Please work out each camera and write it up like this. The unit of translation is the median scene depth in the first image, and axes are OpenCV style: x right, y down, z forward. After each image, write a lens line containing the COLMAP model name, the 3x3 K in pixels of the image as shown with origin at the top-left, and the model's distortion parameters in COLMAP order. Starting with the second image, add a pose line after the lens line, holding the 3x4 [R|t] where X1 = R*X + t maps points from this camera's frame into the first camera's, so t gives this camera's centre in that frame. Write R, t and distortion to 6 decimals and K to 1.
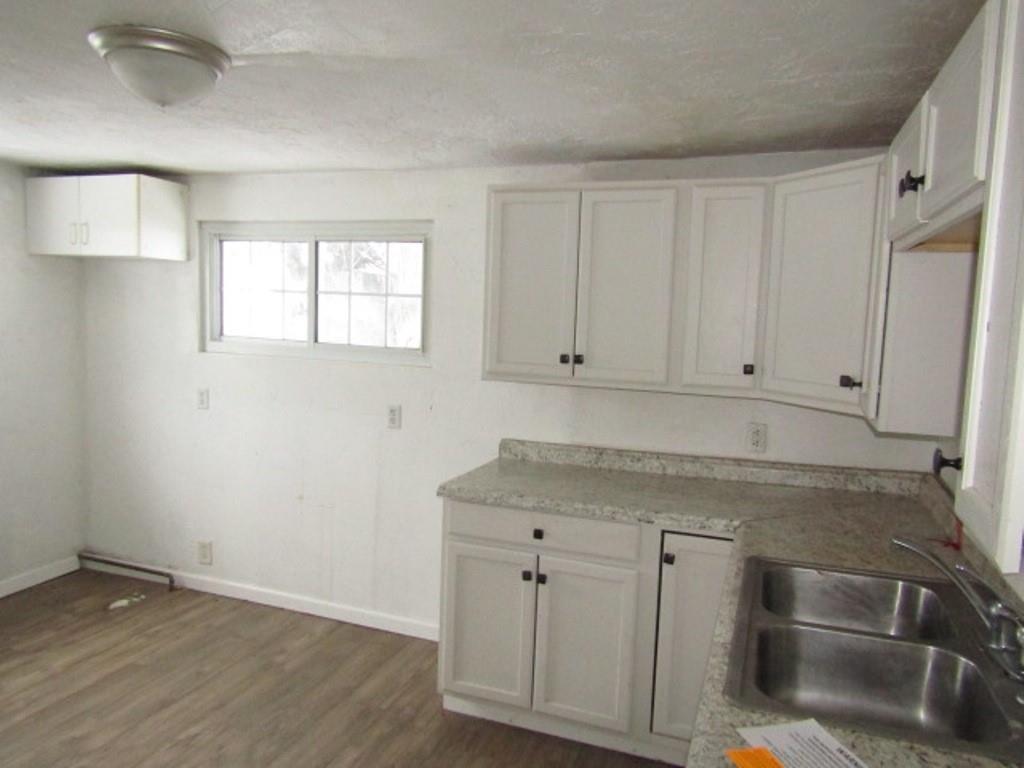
lens RADIAL K [[722.0, 0, 508.8], [0, 722.0, 385.1], [0, 0, 1]] dist [-0.007691, -0.001733]
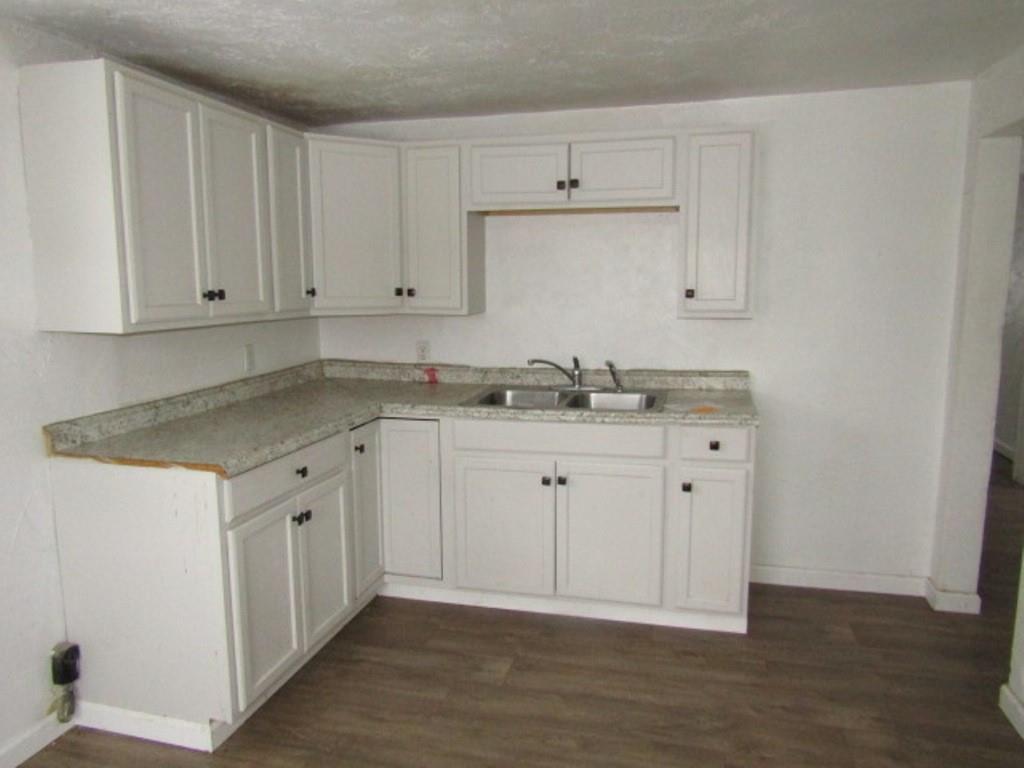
lens RADIAL K [[722.0, 0, 508.8], [0, 722.0, 385.1], [0, 0, 1]] dist [-0.007691, -0.001733]
pose [[-0.095840, -0.179832, 0.979017, -0.783591], [0.088485, 0.978112, 0.188328, -0.059695], [-0.991456, 0.104677, -0.077830, 0.664181]]
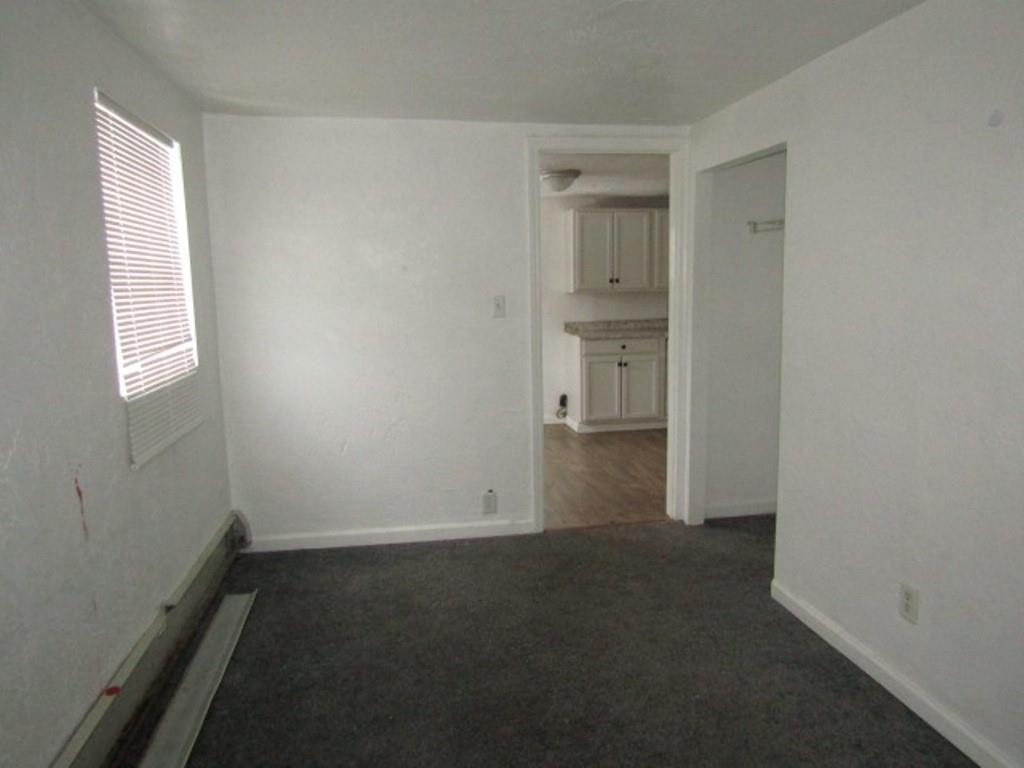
lens RADIAL K [[722.0, 0, 508.8], [0, 722.0, 385.1], [0, 0, 1]] dist [-0.007691, -0.001733]
pose [[0.869709, -0.122293, 0.478175, -1.335755], [0.100010, 0.992385, 0.071904, 0.095587], [-0.483327, -0.014713, 0.875316, -0.912447]]
